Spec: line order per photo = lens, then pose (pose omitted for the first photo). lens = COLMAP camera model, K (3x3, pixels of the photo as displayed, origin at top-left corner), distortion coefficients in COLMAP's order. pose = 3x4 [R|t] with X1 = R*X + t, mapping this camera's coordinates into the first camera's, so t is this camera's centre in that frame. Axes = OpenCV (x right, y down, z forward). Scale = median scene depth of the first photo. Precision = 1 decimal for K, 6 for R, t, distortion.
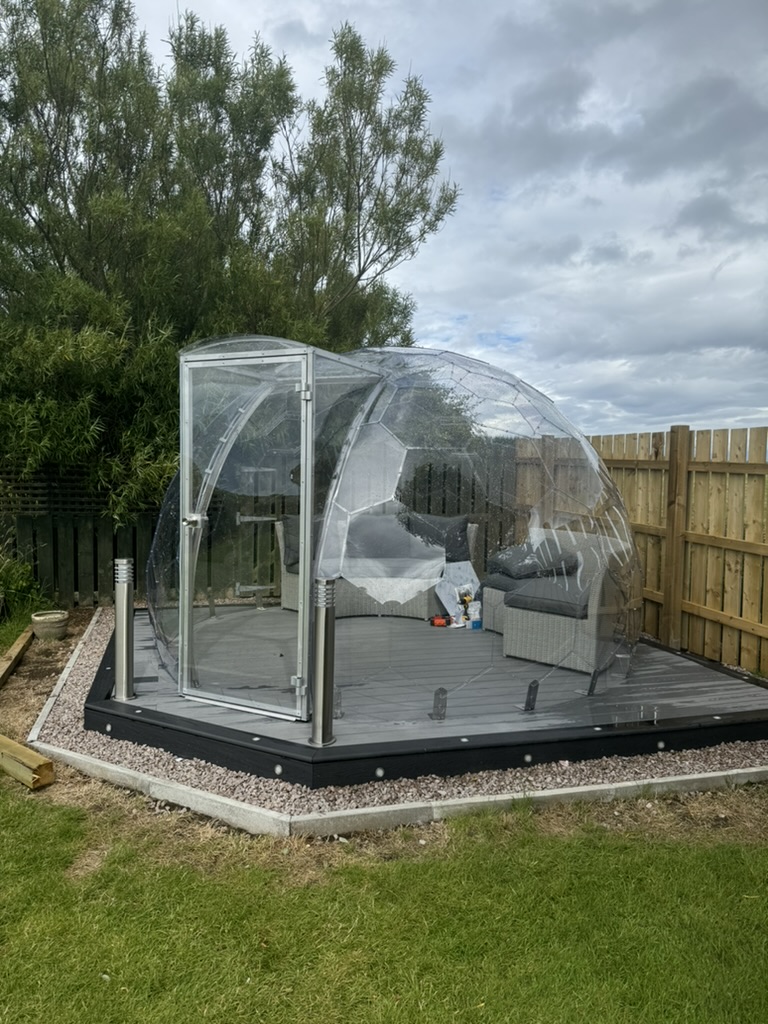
lens RADIAL K [[710.0, 0, 384.0], [0, 710.0, 512.0], [0, 0, 1]] dist [0.001797, -0.000863]
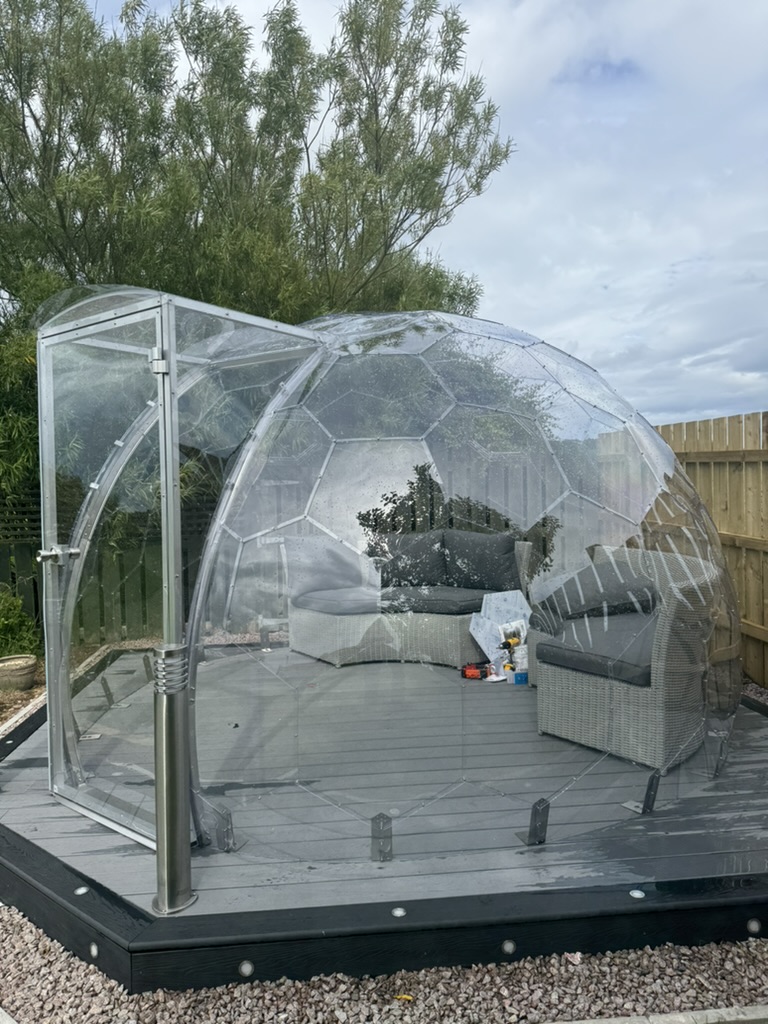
lens RADIAL K [[715.5, 0, 384.0], [0, 715.5, 512.0], [0, 0, 1]] dist [-0.018834, 0.006082]
pose [[0.984106, -0.029734, -0.175073, 0.172309], [0.026611, 0.999443, -0.020160, -0.007241], [0.175574, 0.015181, 0.984349, 0.311433]]
